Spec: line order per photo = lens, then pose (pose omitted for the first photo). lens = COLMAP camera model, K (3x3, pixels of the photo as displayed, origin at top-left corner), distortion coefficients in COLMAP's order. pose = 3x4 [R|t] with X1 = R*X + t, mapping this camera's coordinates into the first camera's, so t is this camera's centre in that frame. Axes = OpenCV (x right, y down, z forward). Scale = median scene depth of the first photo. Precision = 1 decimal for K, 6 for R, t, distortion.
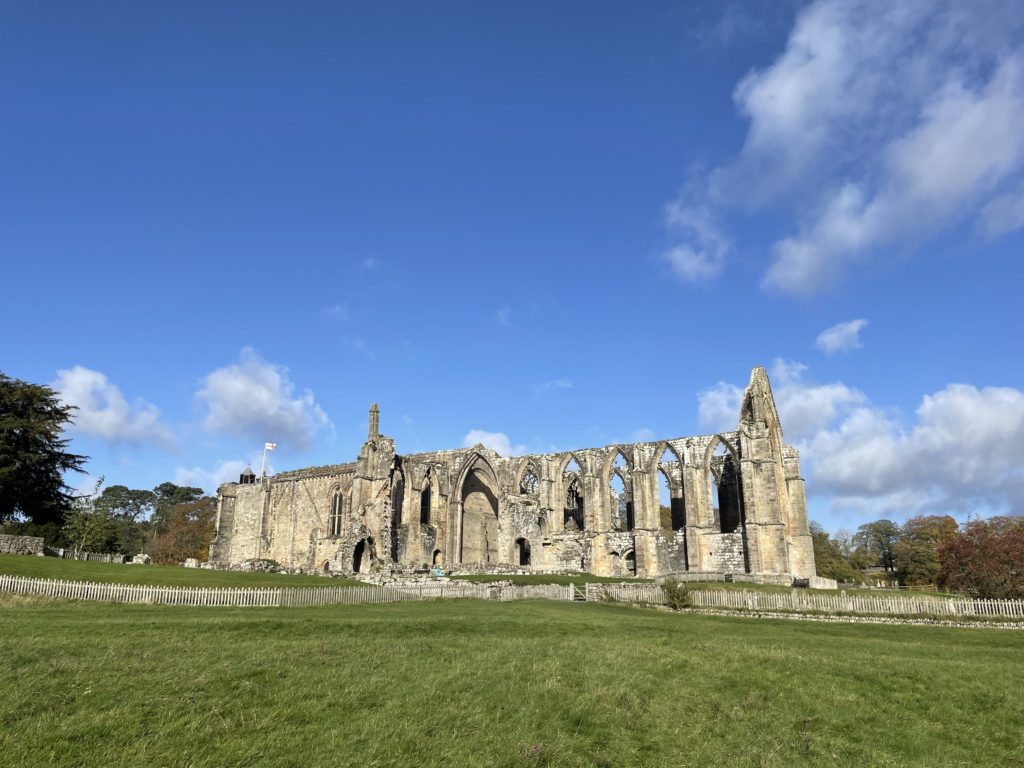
lens RADIAL K [[768.4, 0, 509.4], [0, 768.4, 373.3], [0, 0, 1]] dist [0.088114, -0.112283]
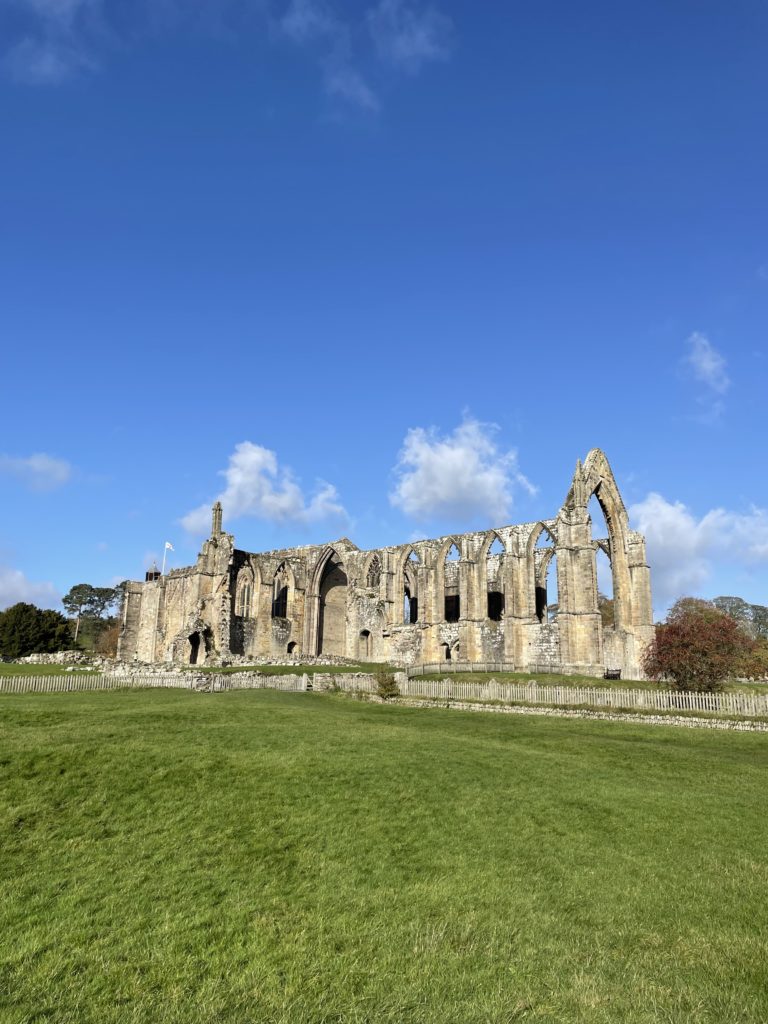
lens RADIAL K [[768.4, 0, 384.4], [0, 768.4, 506.8], [0, 0, 1]] dist [0.088114, -0.112283]
pose [[0.984441, -0.033334, -0.172522, 0.228706], [0.041980, 0.998026, 0.046708, 0.007223], [0.170624, -0.053224, 0.983898, 0.023464]]
